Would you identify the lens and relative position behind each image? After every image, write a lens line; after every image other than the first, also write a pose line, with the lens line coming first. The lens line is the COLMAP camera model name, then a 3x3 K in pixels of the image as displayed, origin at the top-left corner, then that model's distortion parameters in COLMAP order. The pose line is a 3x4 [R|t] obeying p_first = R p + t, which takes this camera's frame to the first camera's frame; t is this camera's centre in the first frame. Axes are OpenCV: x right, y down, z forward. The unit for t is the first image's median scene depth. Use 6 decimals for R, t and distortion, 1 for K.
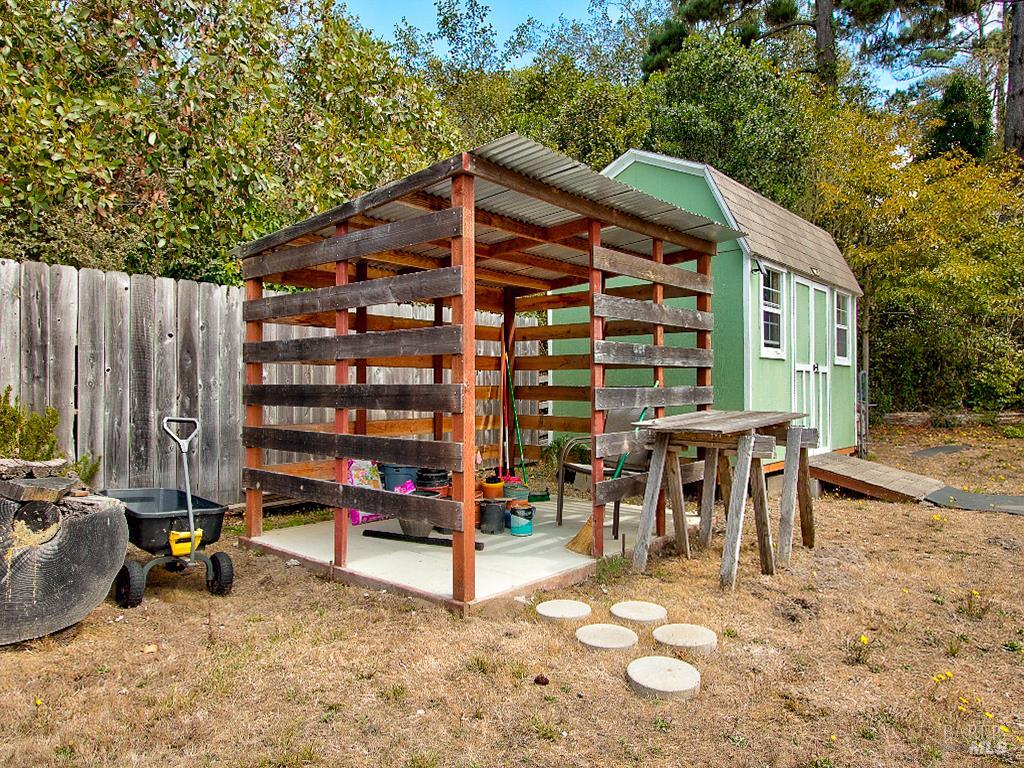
lens RADIAL K [[649.5, 0, 512.0], [0, 649.5, 384.0], [0, 0, 1]] dist [0.001565, -0.000122]
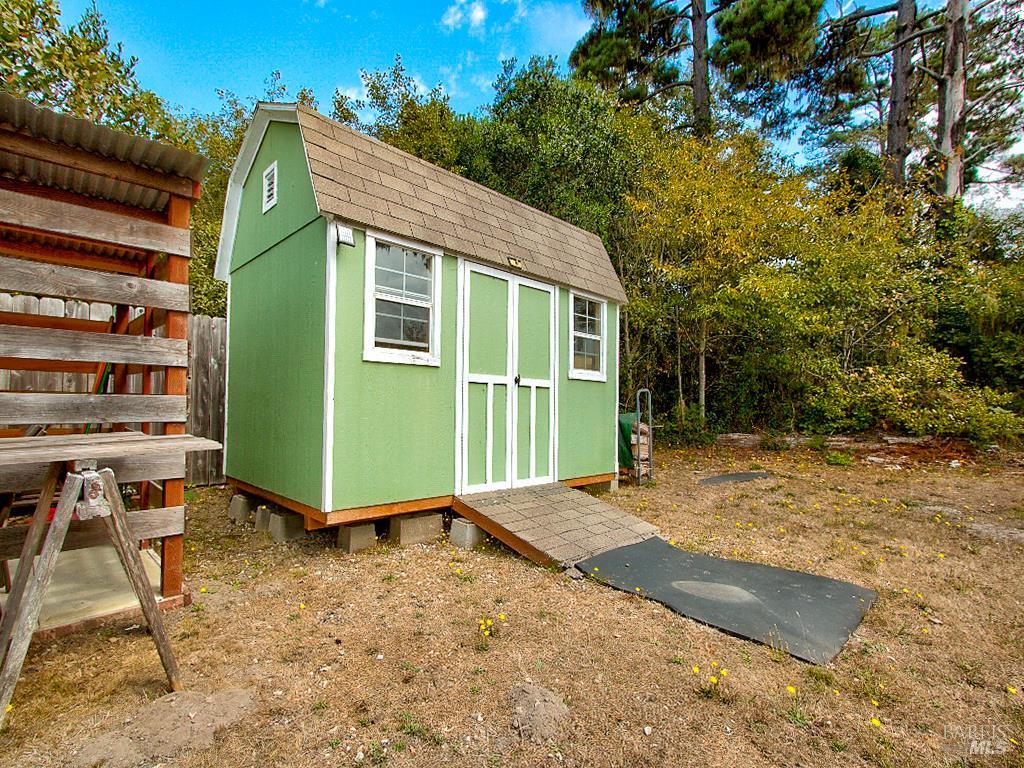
lens RADIAL K [[468.1, 0, 512.2], [0, 468.1, 389.2], [0, 0, 1]] dist [0.008624, 0.000080]
pose [[0.997225, 0.020622, -0.071527, 0.324620], [-0.022502, 0.999419, -0.025587, 0.001182], [0.070958, 0.027126, 0.997110, 0.264033]]
